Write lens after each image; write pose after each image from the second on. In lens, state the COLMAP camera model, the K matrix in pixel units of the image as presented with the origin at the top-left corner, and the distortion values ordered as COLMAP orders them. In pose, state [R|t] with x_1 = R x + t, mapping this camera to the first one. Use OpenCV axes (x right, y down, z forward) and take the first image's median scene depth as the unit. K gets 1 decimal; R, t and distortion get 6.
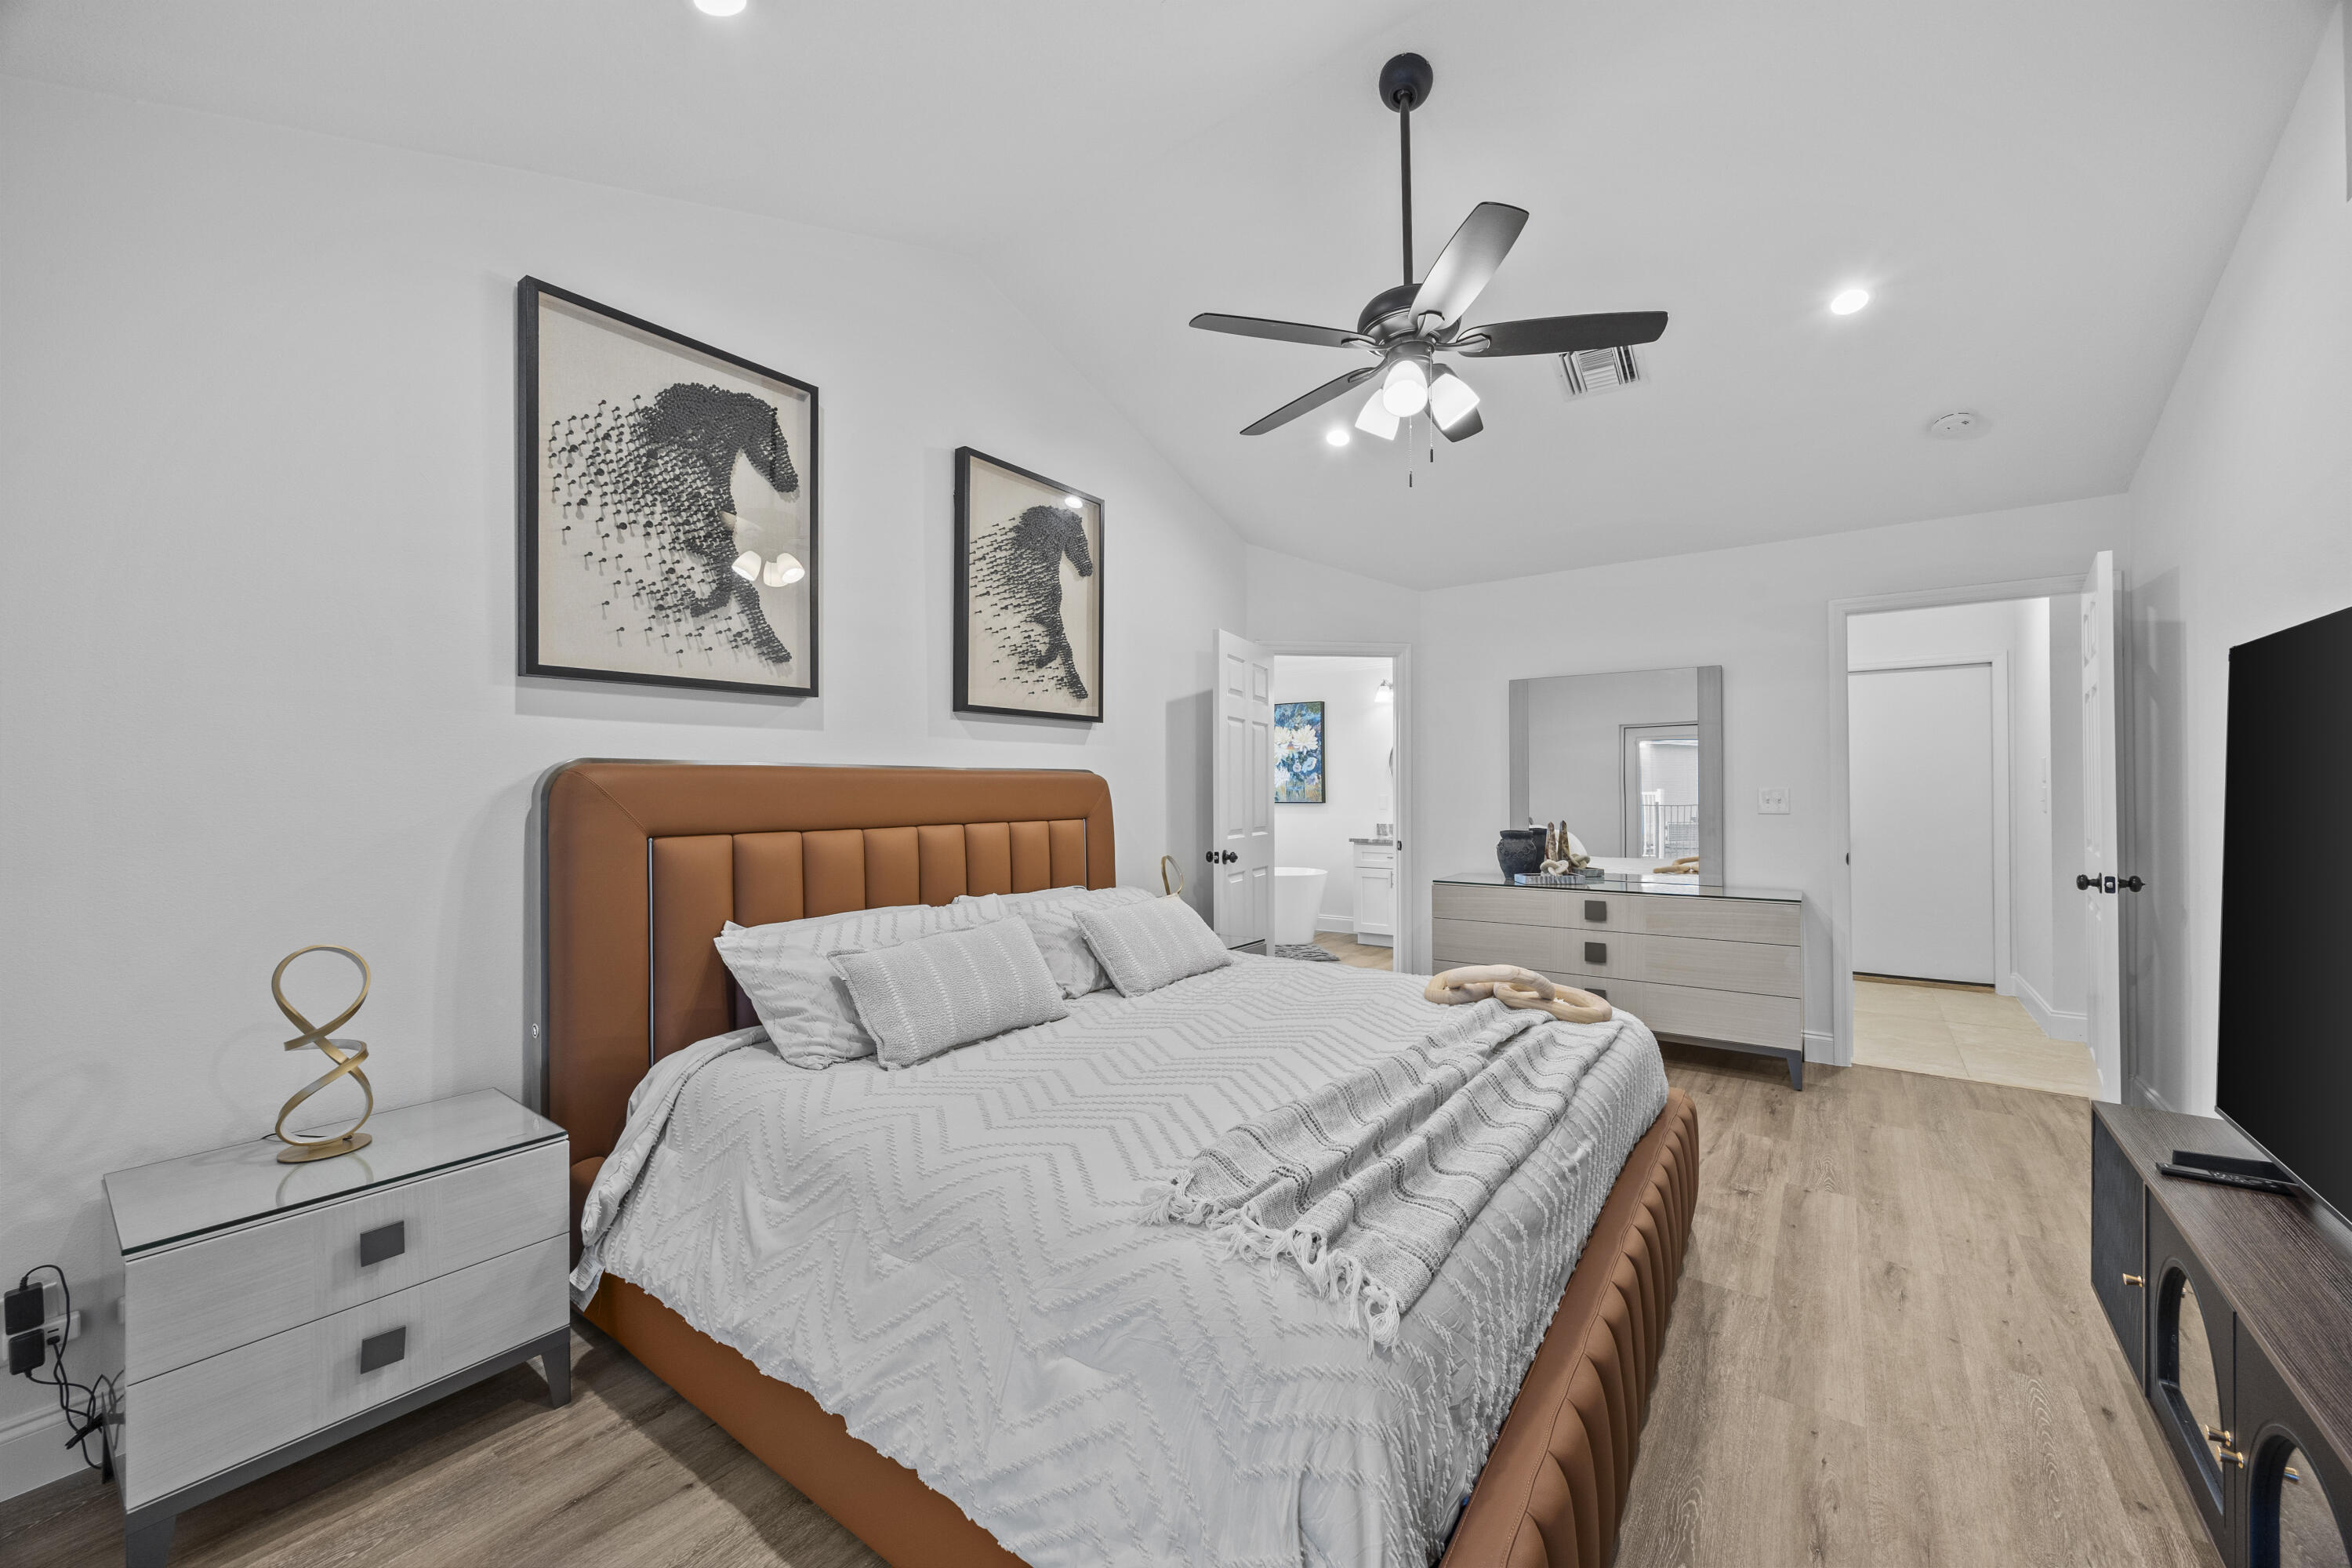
lens RADIAL K [[896.2, 0, 1177.2], [0, 896.2, 784.6], [0, 0, 1]] dist [-0.002533, 0.000181]
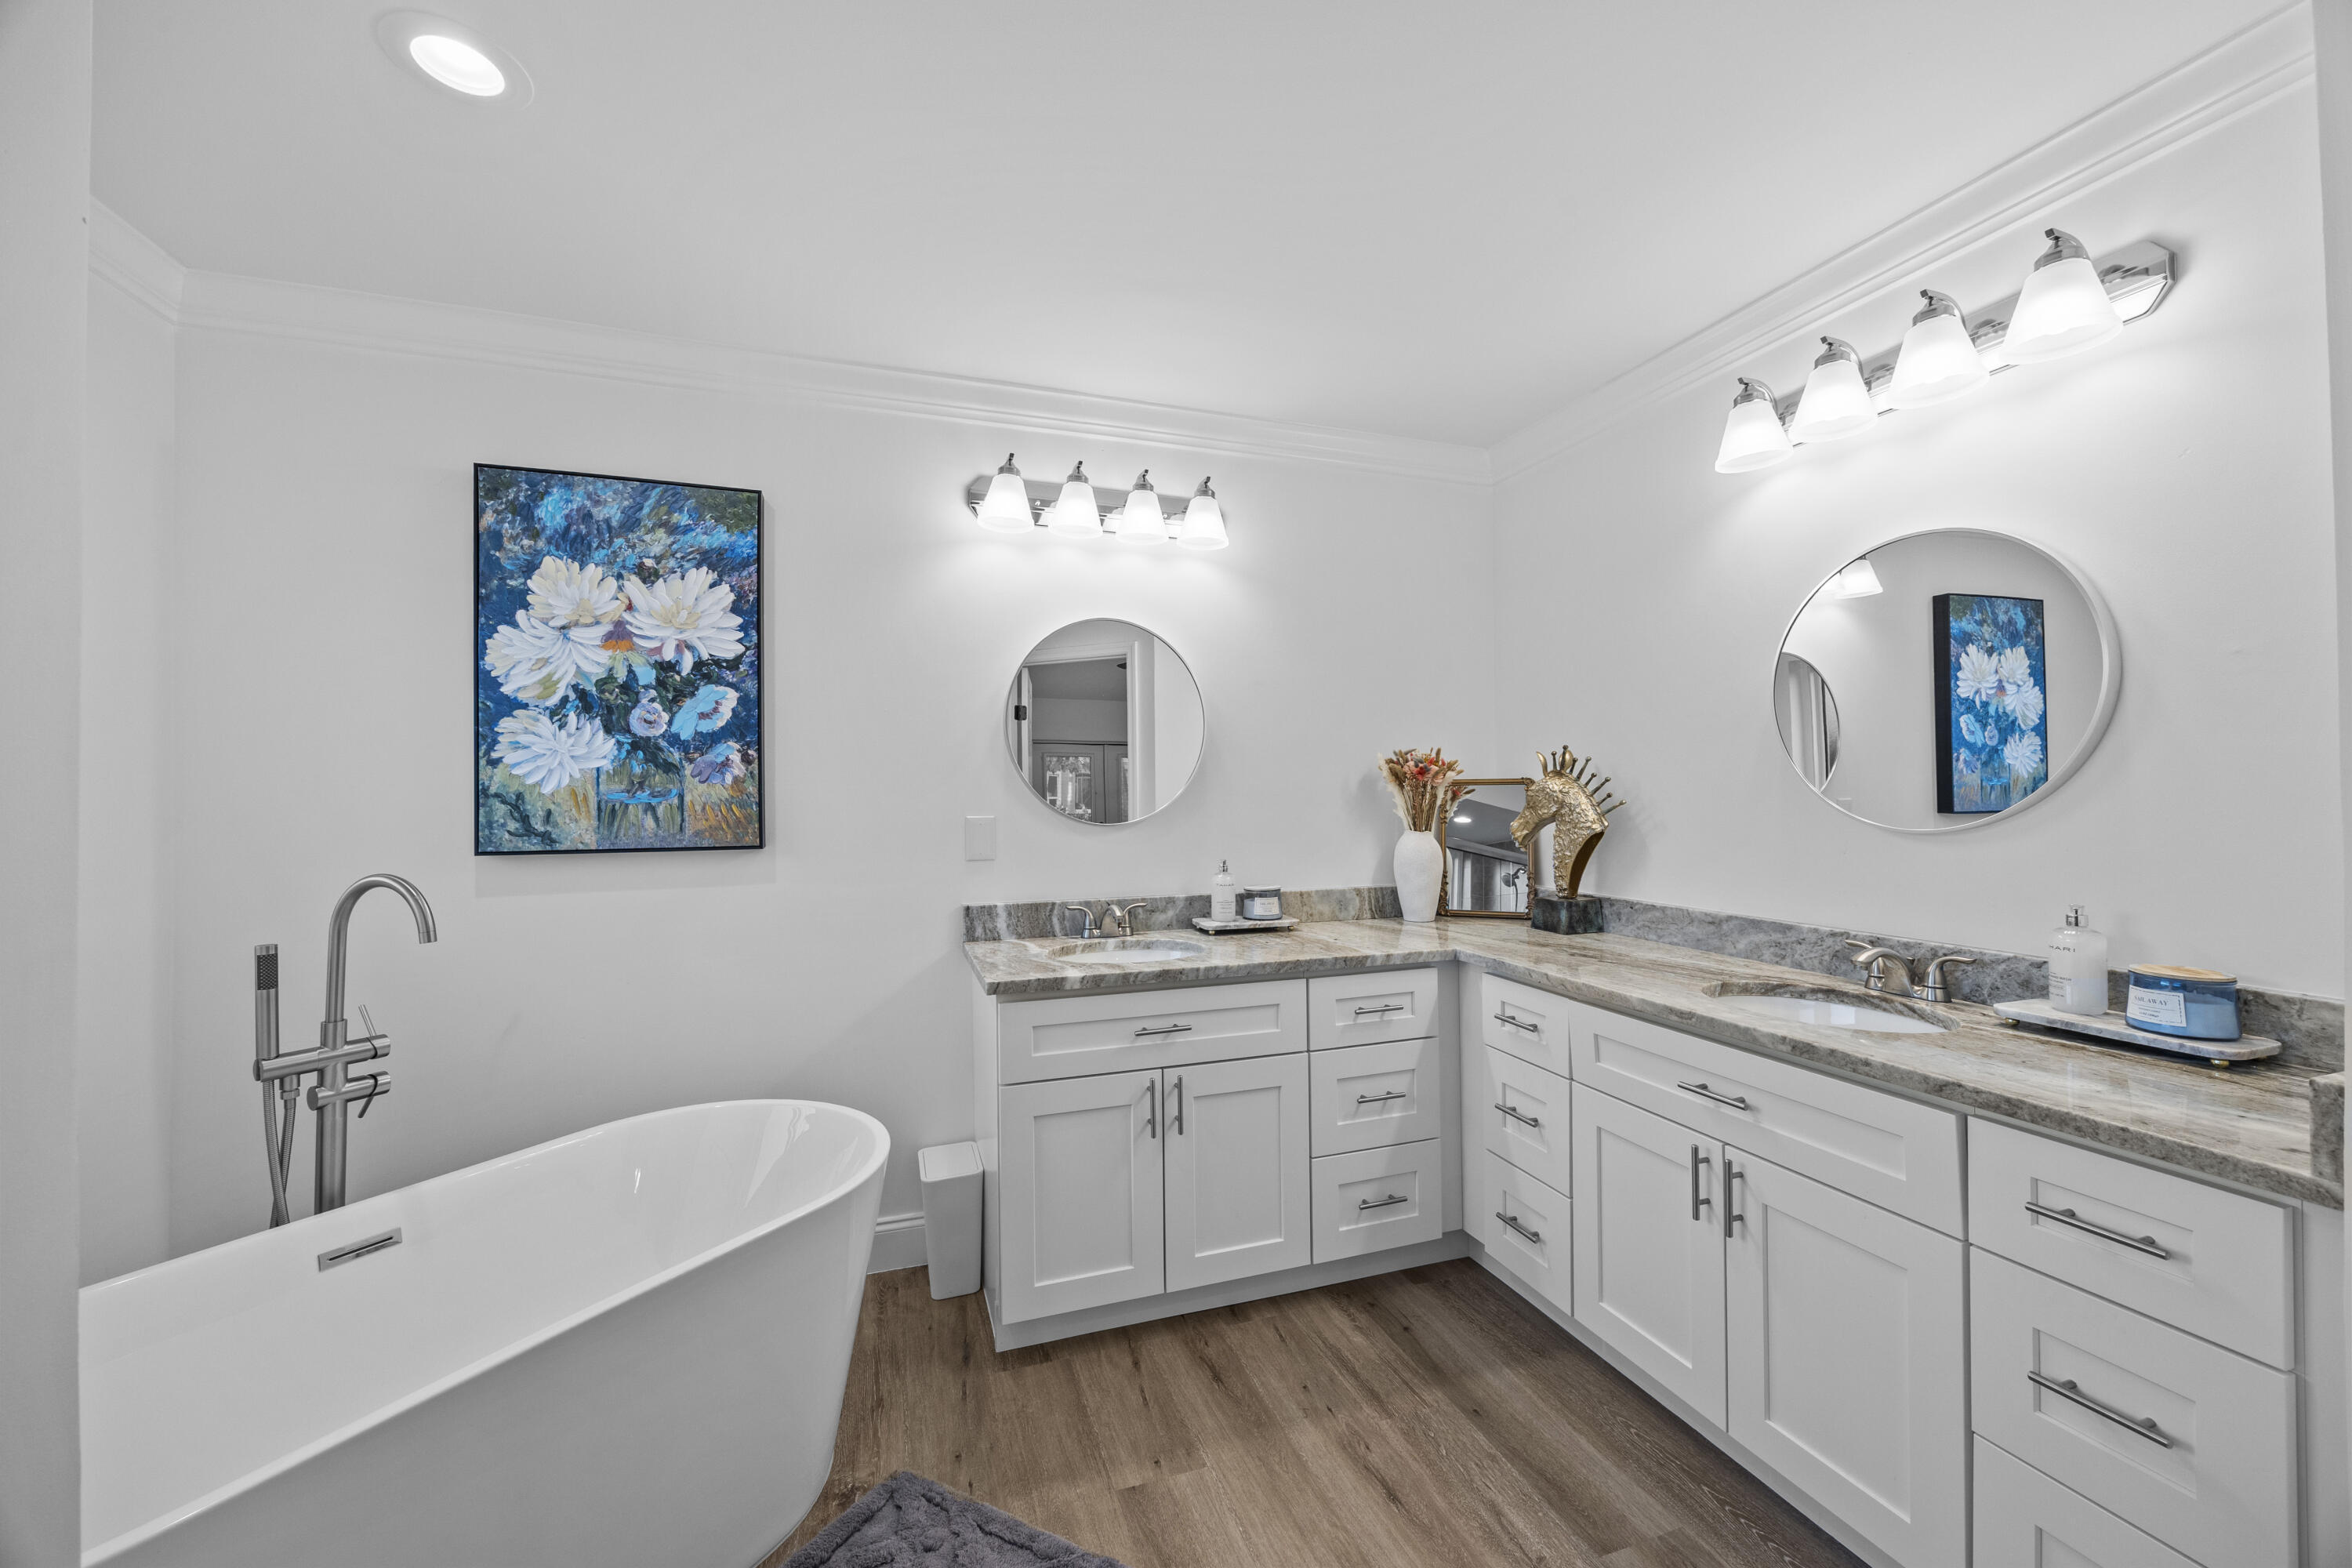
lens RADIAL K [[896.2, 0, 1188.6], [0, 896.2, 781.6], [0, 0, 1]] dist [-0.002533, 0.000181]
pose [[0.559861, 0.011683, 0.828504, 0.002009], [-0.001053, 0.999910, -0.013388, 0.003145], [-0.828586, 0.006622, 0.559823, 0.720520]]
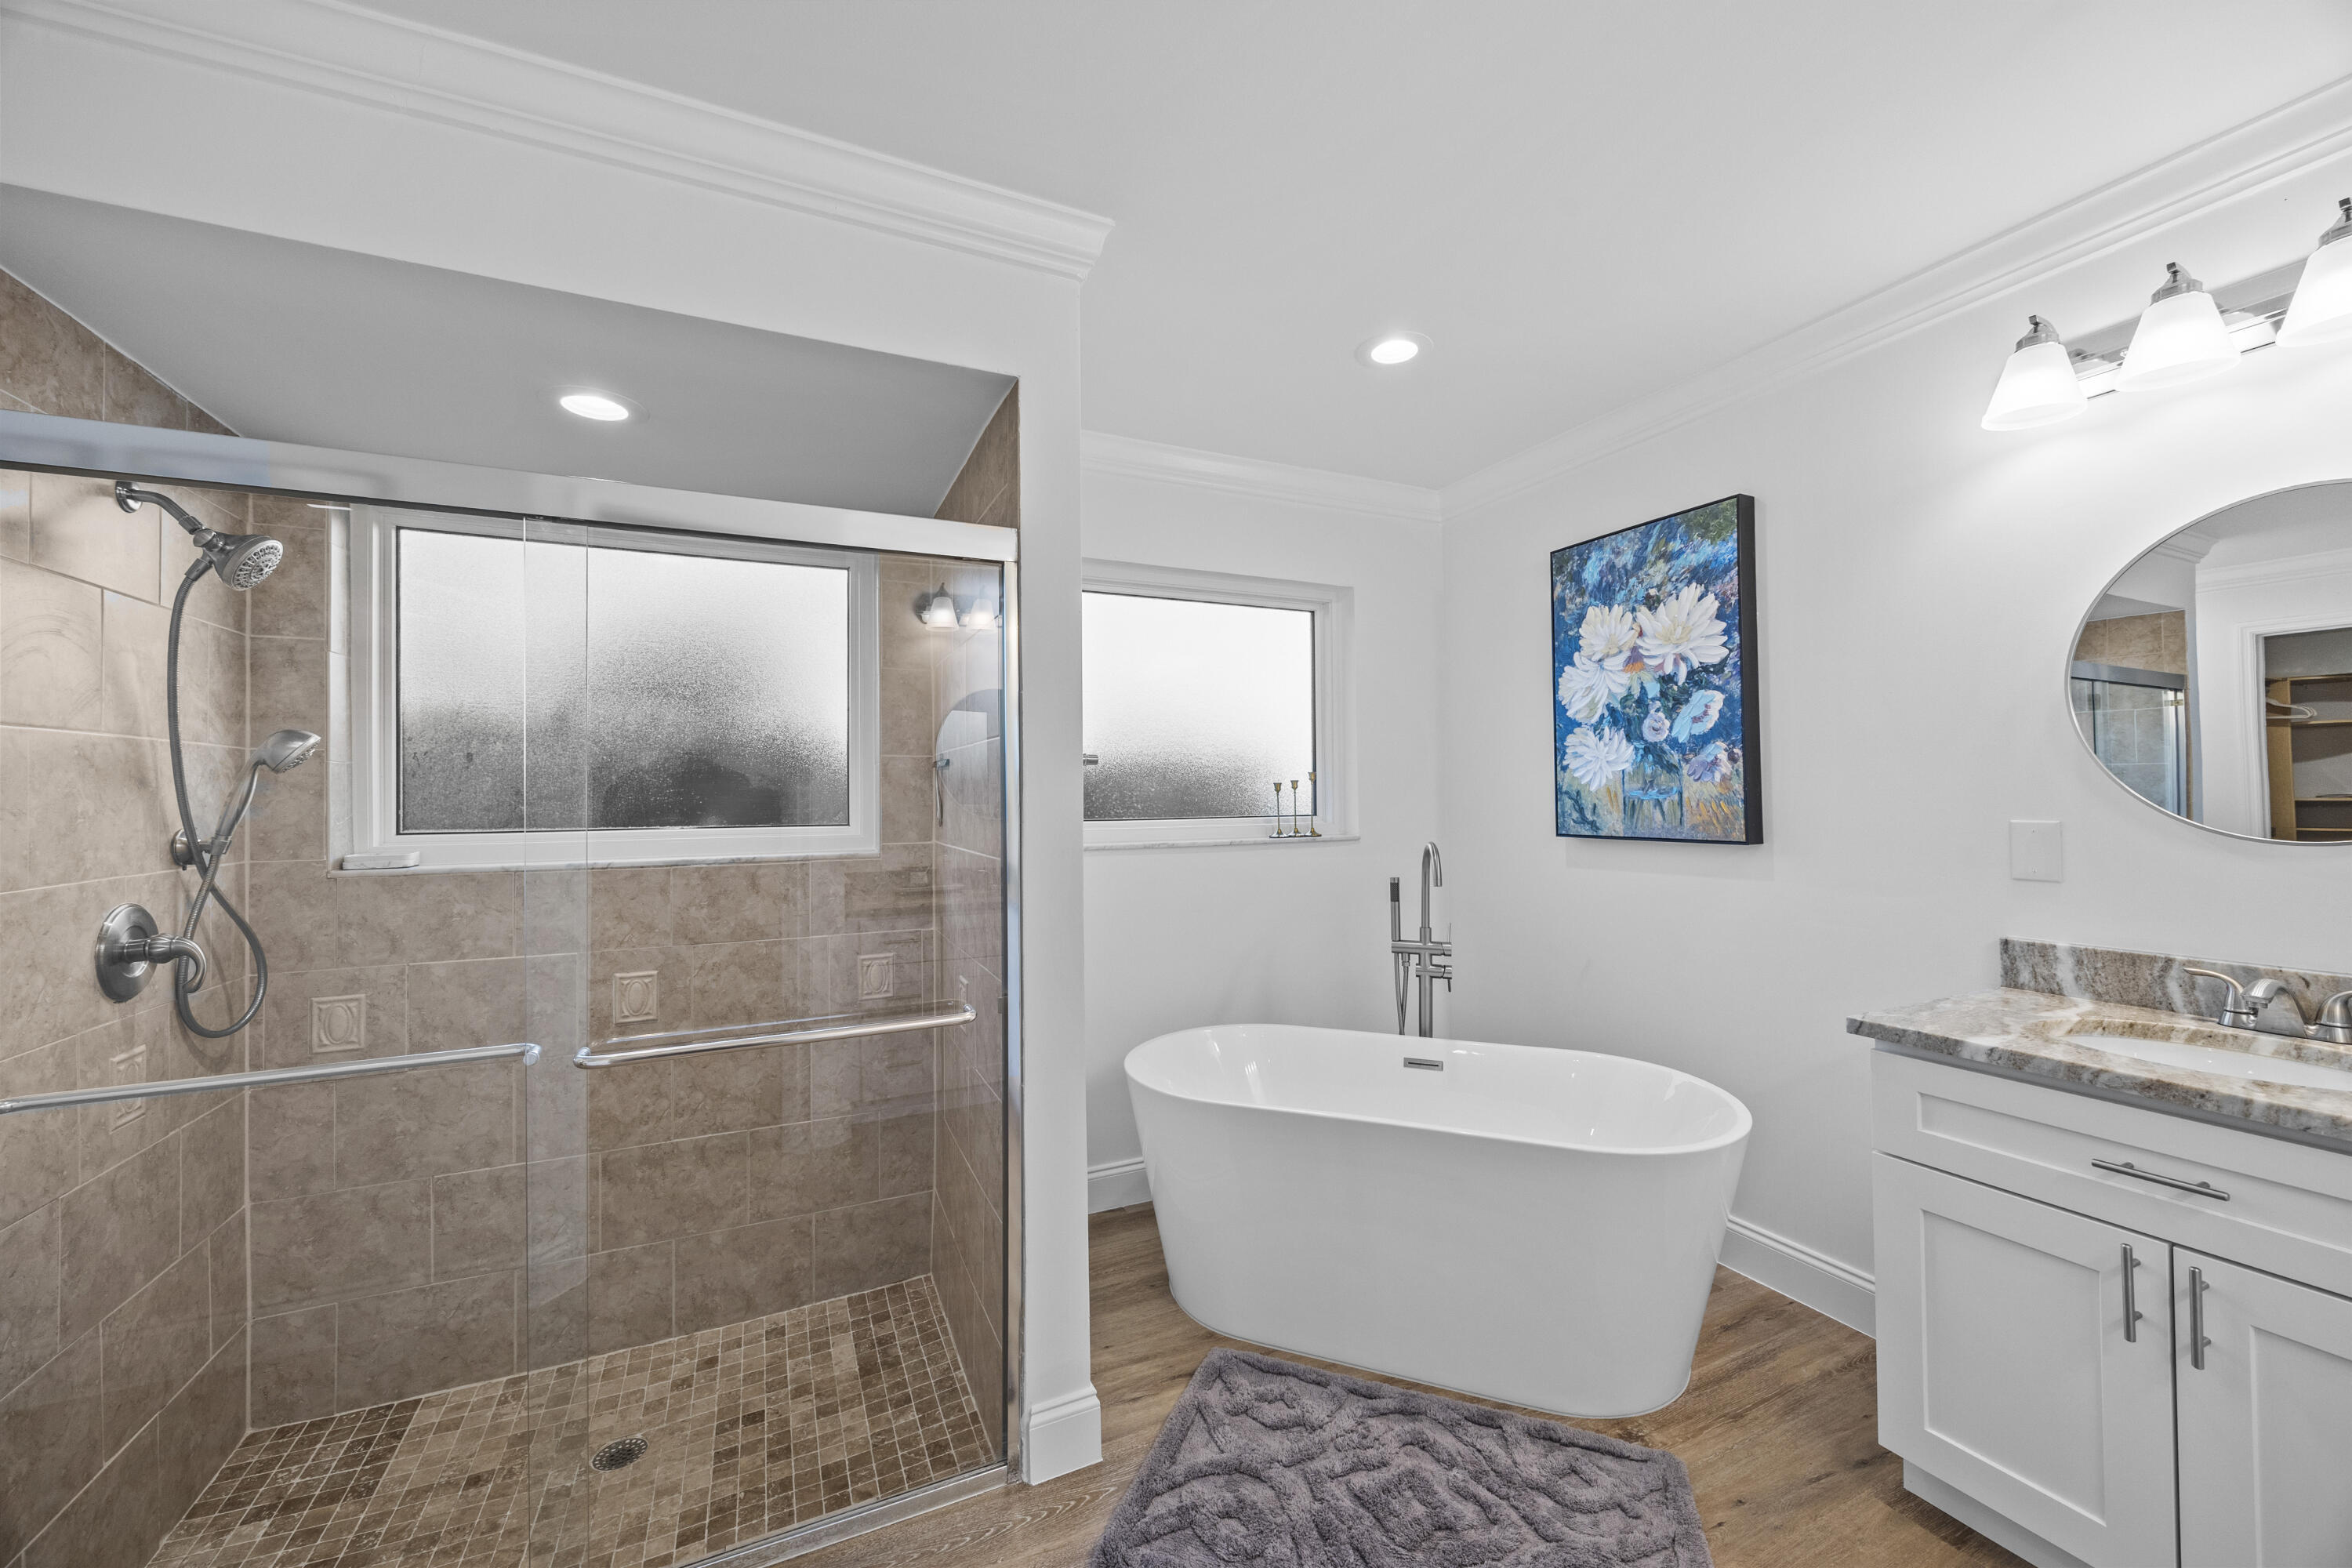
lens RADIAL K [[896.2, 0, 1176.1], [0, 896.2, 781.4], [0, 0, 1]] dist [-0.002533, 0.000181]
pose [[0.879455, -0.010846, -0.475859, 0.135799], [0.007743, 0.999934, -0.008479, 0.001343], [0.475920, 0.003773, 0.879481, 0.650843]]
